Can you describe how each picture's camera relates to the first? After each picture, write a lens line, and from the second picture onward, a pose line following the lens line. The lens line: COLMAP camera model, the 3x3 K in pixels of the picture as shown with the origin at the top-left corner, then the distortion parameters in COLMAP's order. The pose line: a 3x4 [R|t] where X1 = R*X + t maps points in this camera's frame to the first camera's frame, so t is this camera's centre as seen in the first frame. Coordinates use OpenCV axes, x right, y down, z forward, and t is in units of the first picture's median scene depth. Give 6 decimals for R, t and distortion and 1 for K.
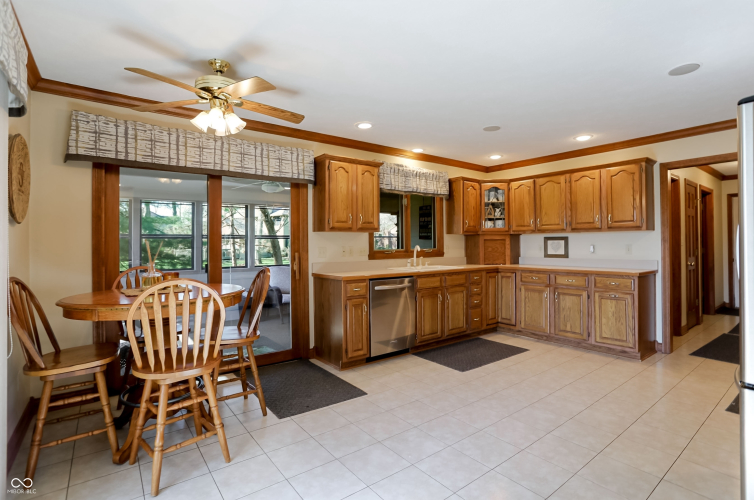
lens RADIAL K [[369.5, 0, 382.2], [0, 369.5, 241.2], [0, 0, 1]] dist [-0.031236, 0.000383]
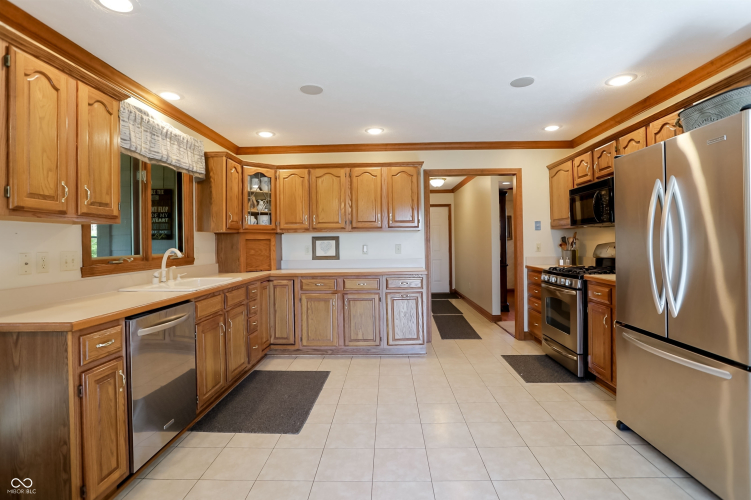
lens RADIAL K [[369.0, 0, 379.1], [0, 369.0, 241.5], [0, 0, 1]] dist [-0.068715, 0.040006]
pose [[0.635439, -0.001728, 0.772149, -0.152975], [0.005916, 0.999979, -0.002630, 0.003598], [-0.772129, 0.006239, 0.635436, 0.346567]]
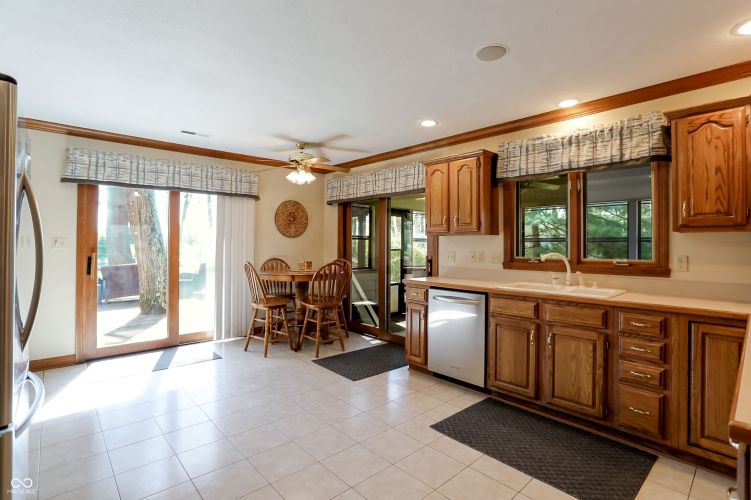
lens RADIAL K [[369.0, 0, 379.1], [0, 369.0, 241.5], [0, 0, 1]] dist [-0.068715, 0.040006]
pose [[0.081449, 0.002650, -0.996674, 0.703664], [0.004087, 0.999987, 0.002993, -0.012208], [0.996669, -0.004318, 0.081437, 0.636916]]
